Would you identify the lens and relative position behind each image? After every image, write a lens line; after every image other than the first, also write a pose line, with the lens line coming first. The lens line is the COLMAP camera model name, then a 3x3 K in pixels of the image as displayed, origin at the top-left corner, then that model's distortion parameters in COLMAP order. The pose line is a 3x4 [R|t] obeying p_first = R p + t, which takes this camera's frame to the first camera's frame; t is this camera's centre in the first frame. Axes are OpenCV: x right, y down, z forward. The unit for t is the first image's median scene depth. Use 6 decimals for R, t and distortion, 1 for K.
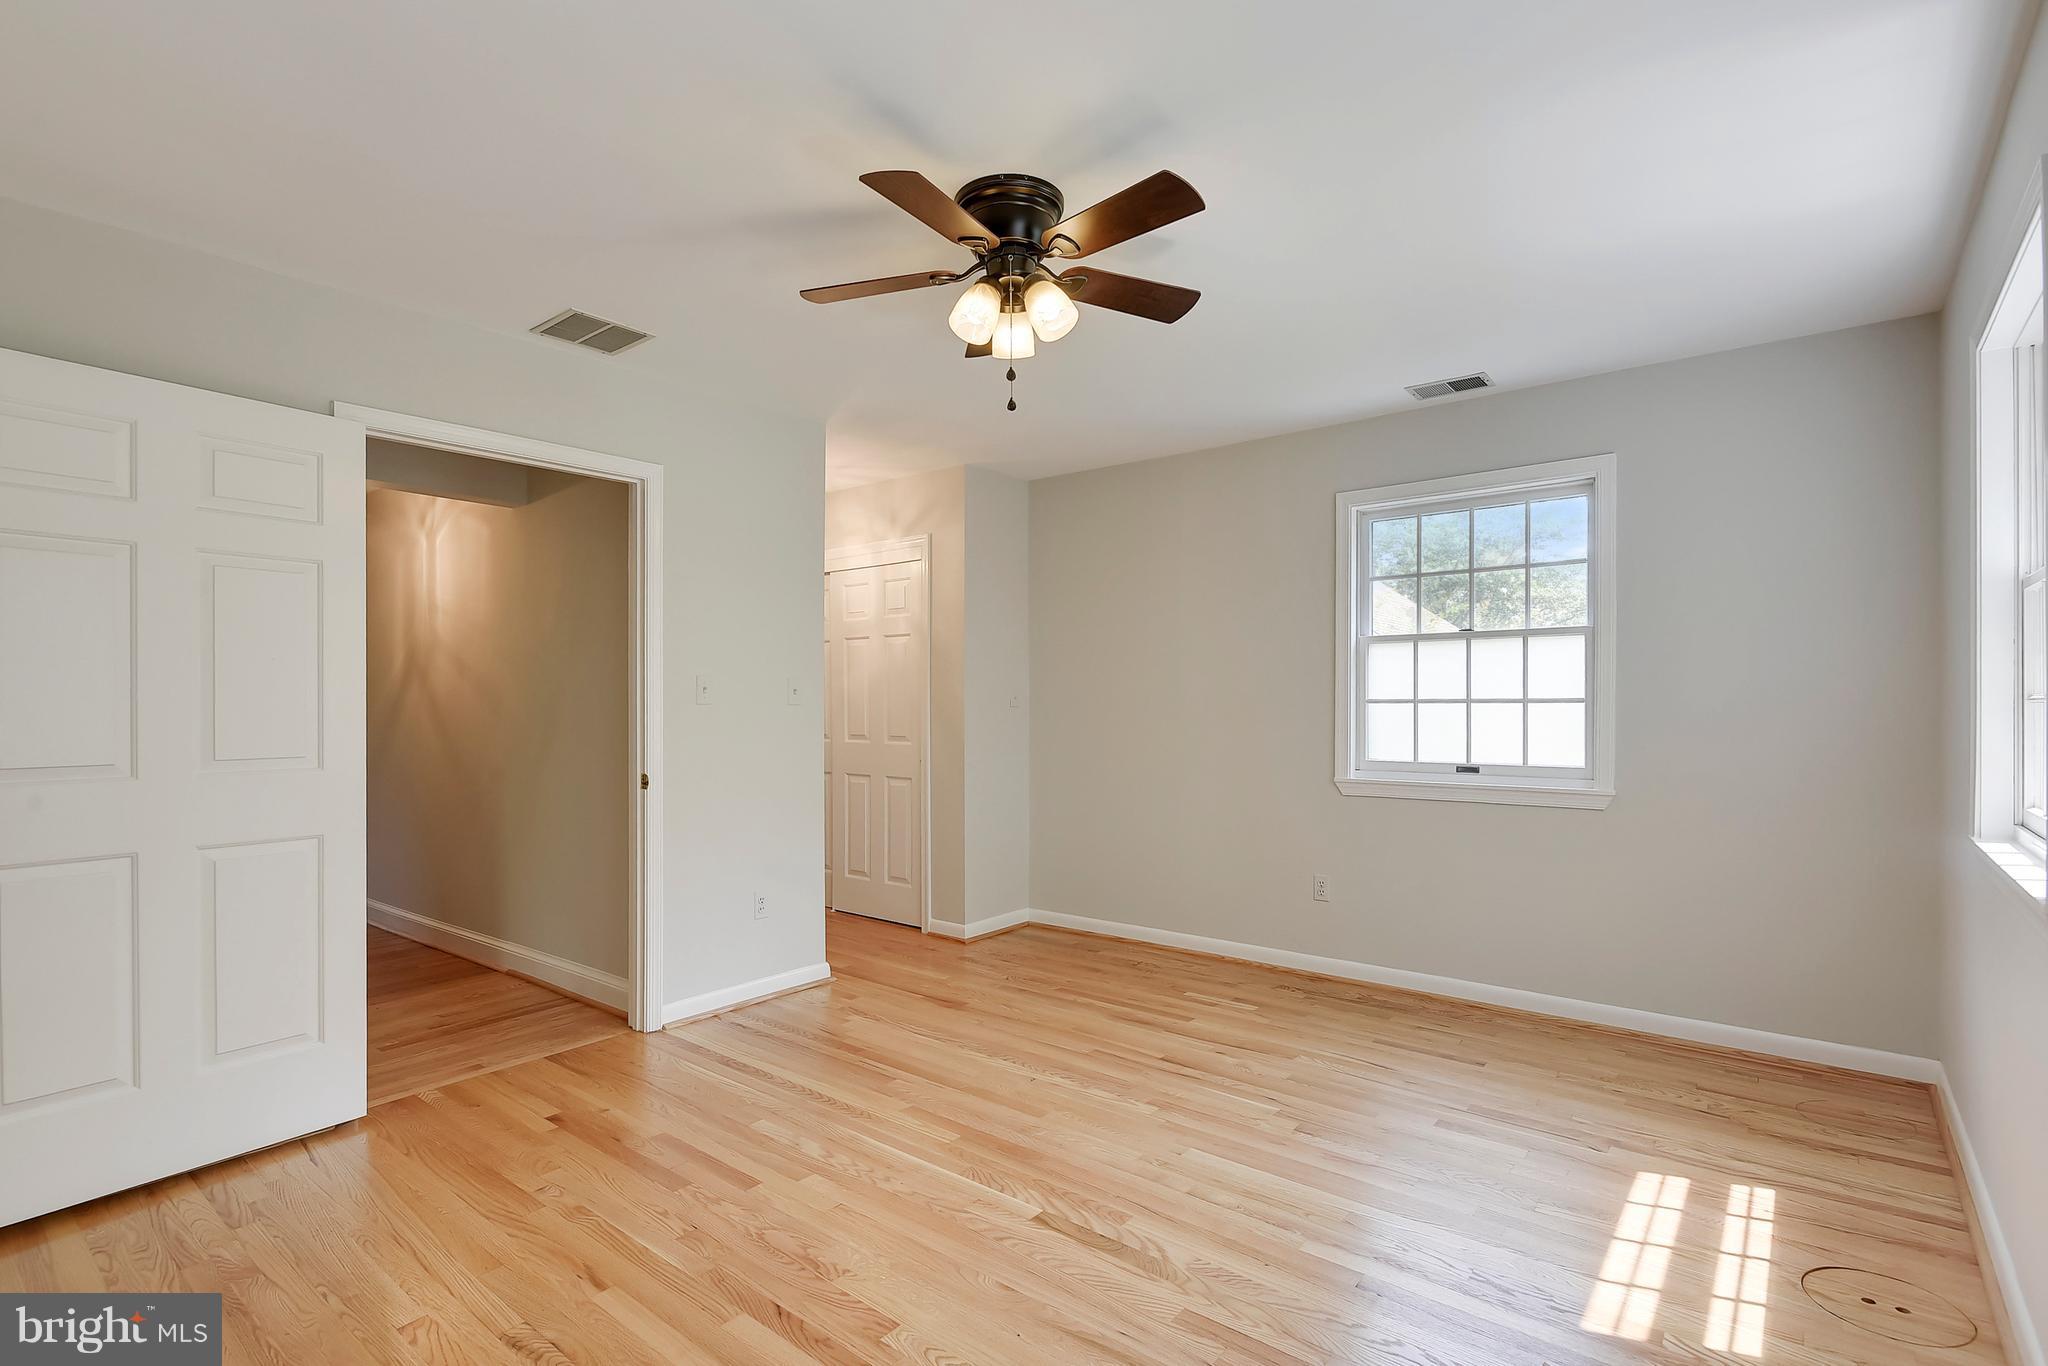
lens RADIAL K [[970.0, 0, 1015.1], [0, 970.0, 719.8], [0, 0, 1]] dist [-0.001089, -0.000031]
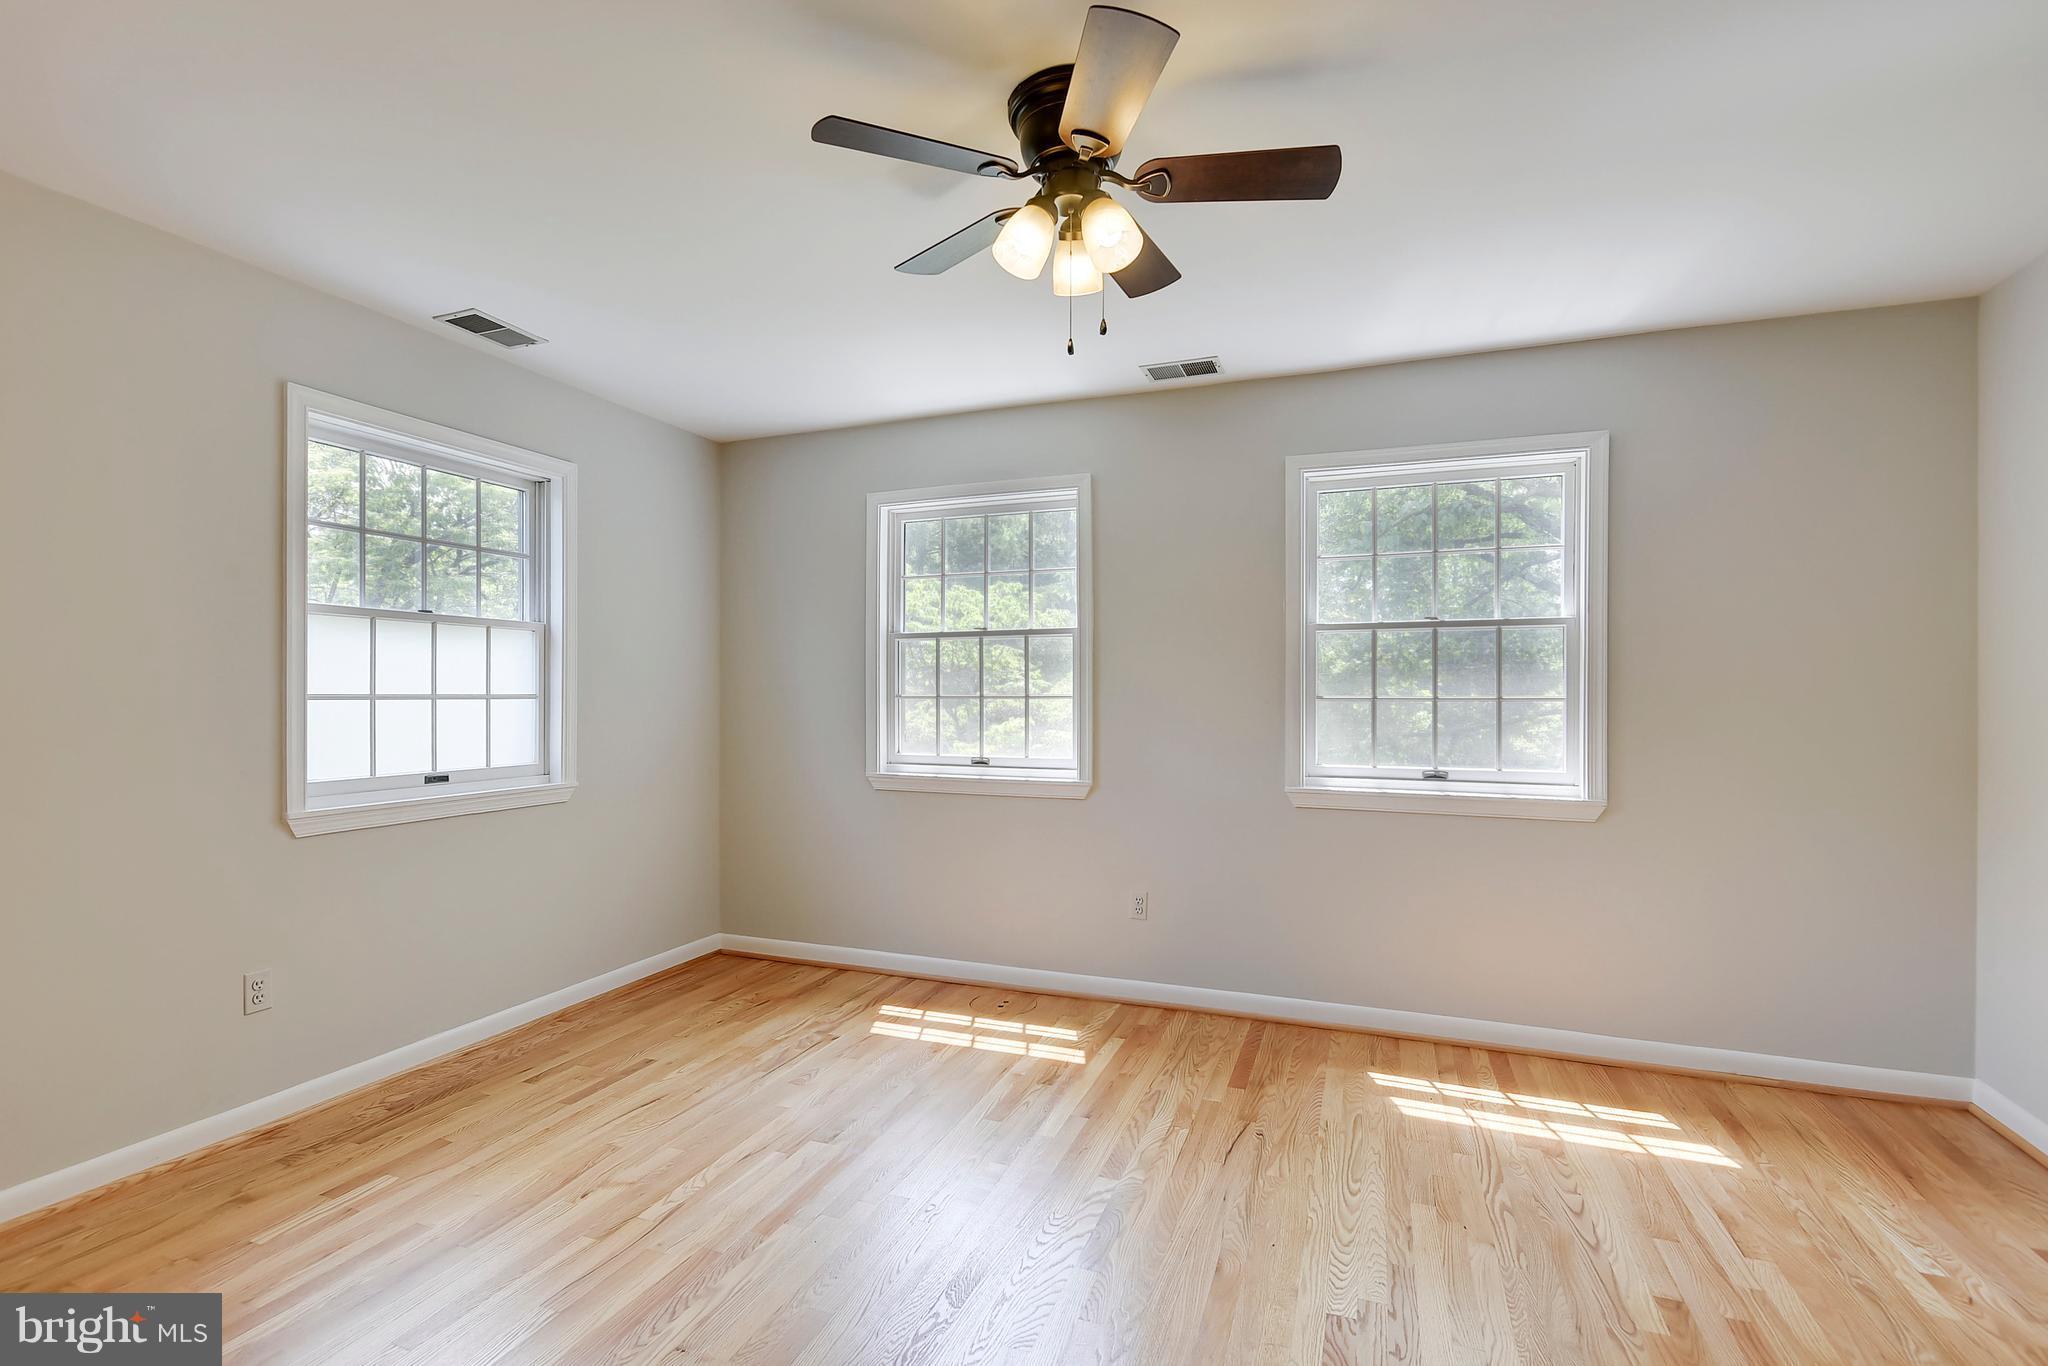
lens RADIAL K [[936.0, 0, 1022.3], [0, 936.0, 708.2], [0, 0, 1]] dist [0.026804, 0.000084]
pose [[-0.318356, -0.013805, 0.947871, -0.498873], [0.008109, 0.999818, 0.017285, -0.021300], [-0.947937, 0.013189, -0.318186, 0.833603]]
